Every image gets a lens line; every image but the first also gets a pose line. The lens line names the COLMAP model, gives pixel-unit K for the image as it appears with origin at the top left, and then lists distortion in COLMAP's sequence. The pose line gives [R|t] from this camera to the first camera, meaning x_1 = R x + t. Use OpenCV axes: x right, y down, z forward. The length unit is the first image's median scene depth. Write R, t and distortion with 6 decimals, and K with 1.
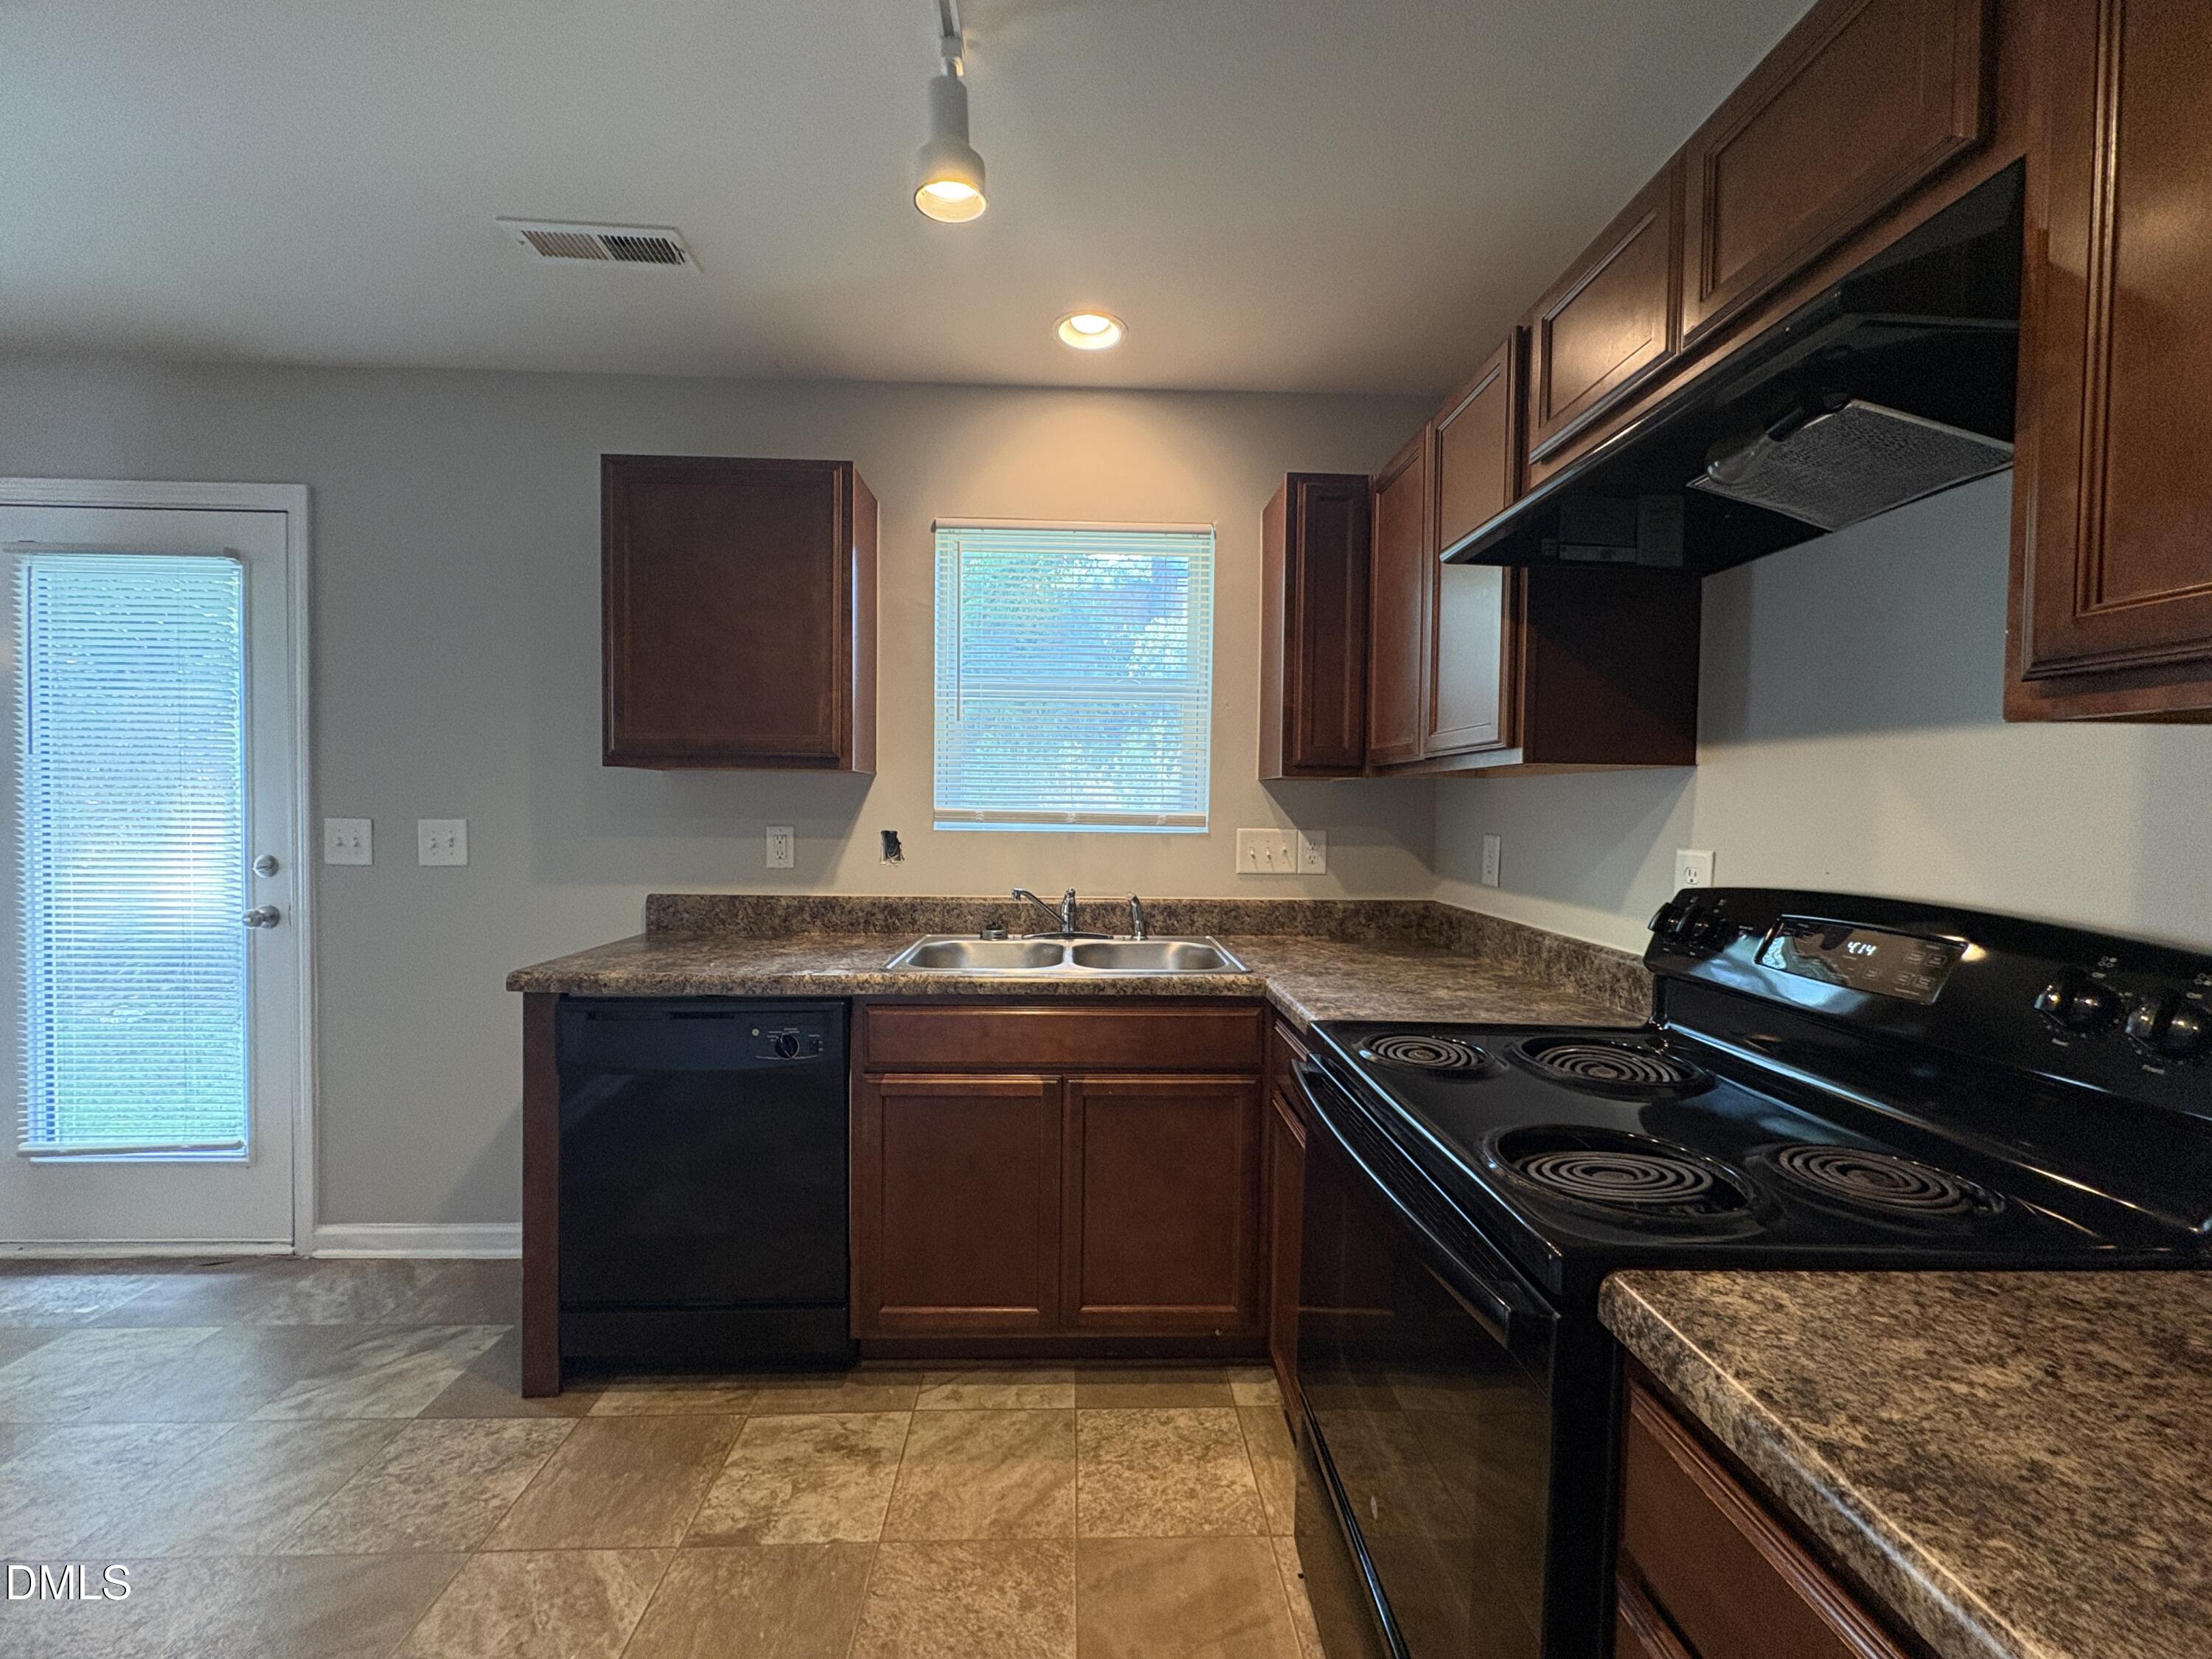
lens RADIAL K [[885.6, 0, 1107.3], [0, 885.6, 828.7], [0, 0, 1]] dist [0.003933, 0.000712]
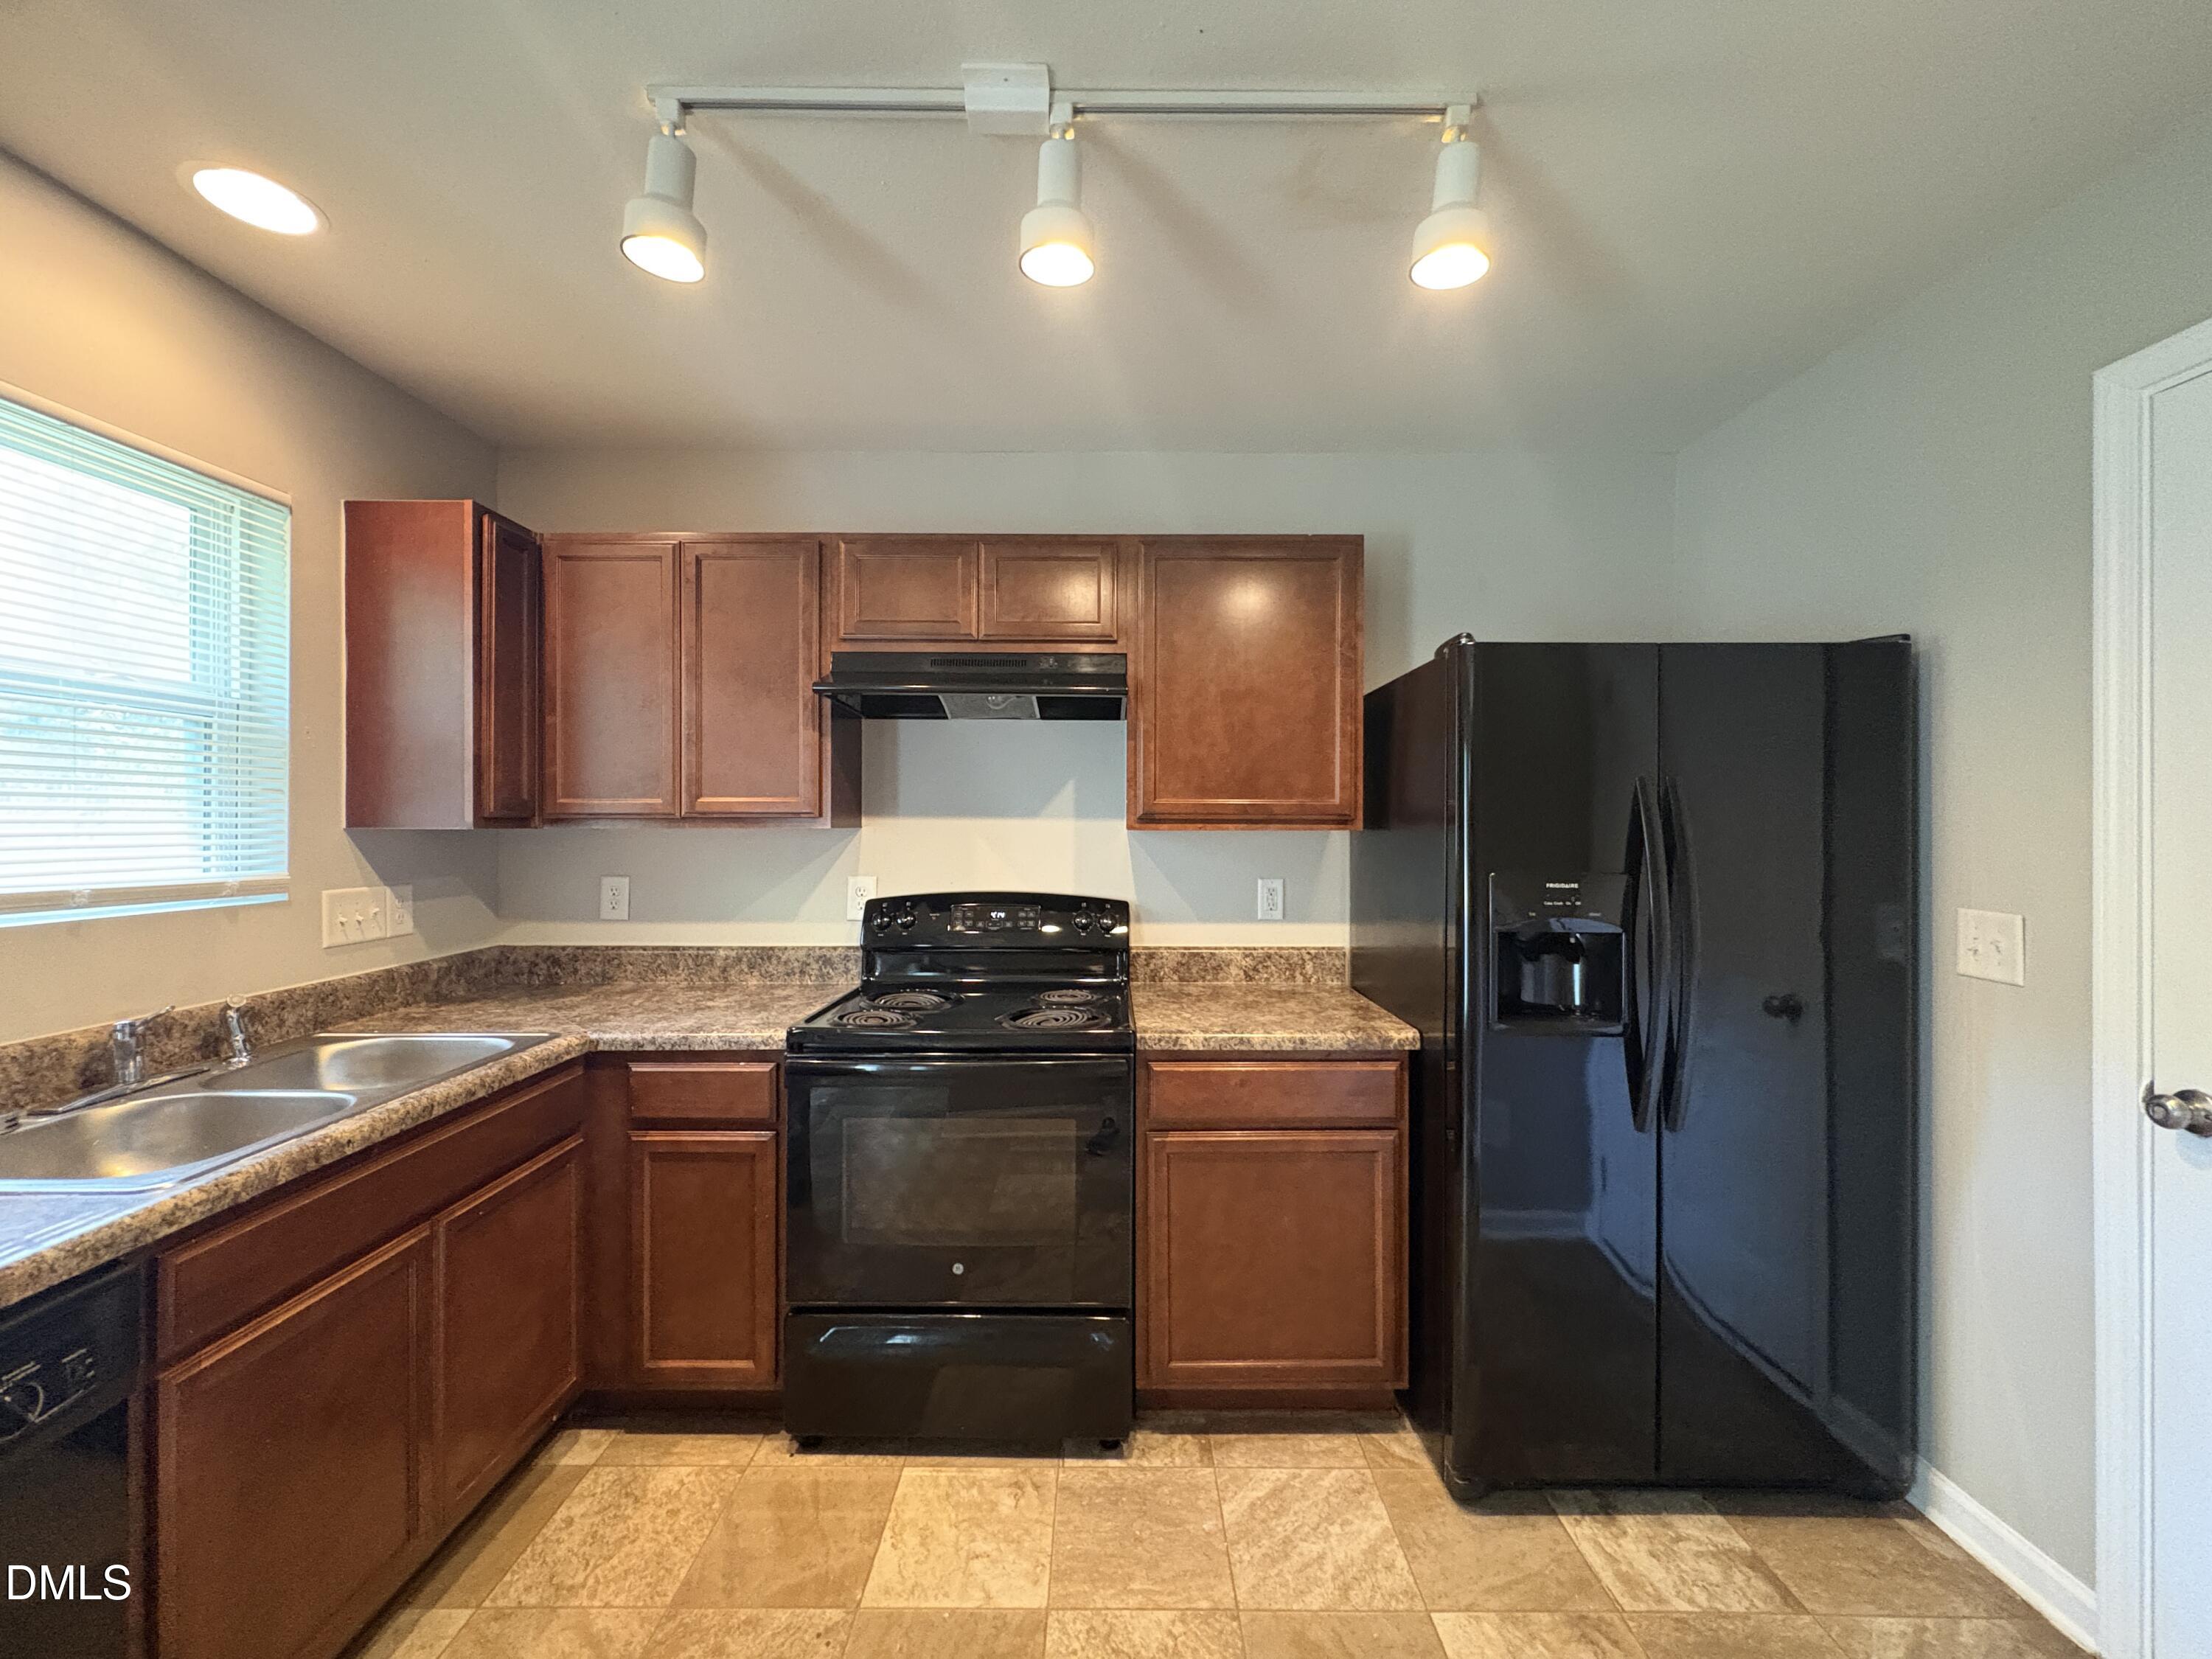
lens RADIAL K [[885.6, 0, 1108.0], [0, 885.6, 825.0], [0, 0, 1]] dist [0.003933, 0.000712]
pose [[0.039746, -0.014559, 0.999104, -0.802478], [0.024614, 0.999605, 0.013587, -0.068447], [-0.998907, 0.024052, 0.040089, 0.352397]]
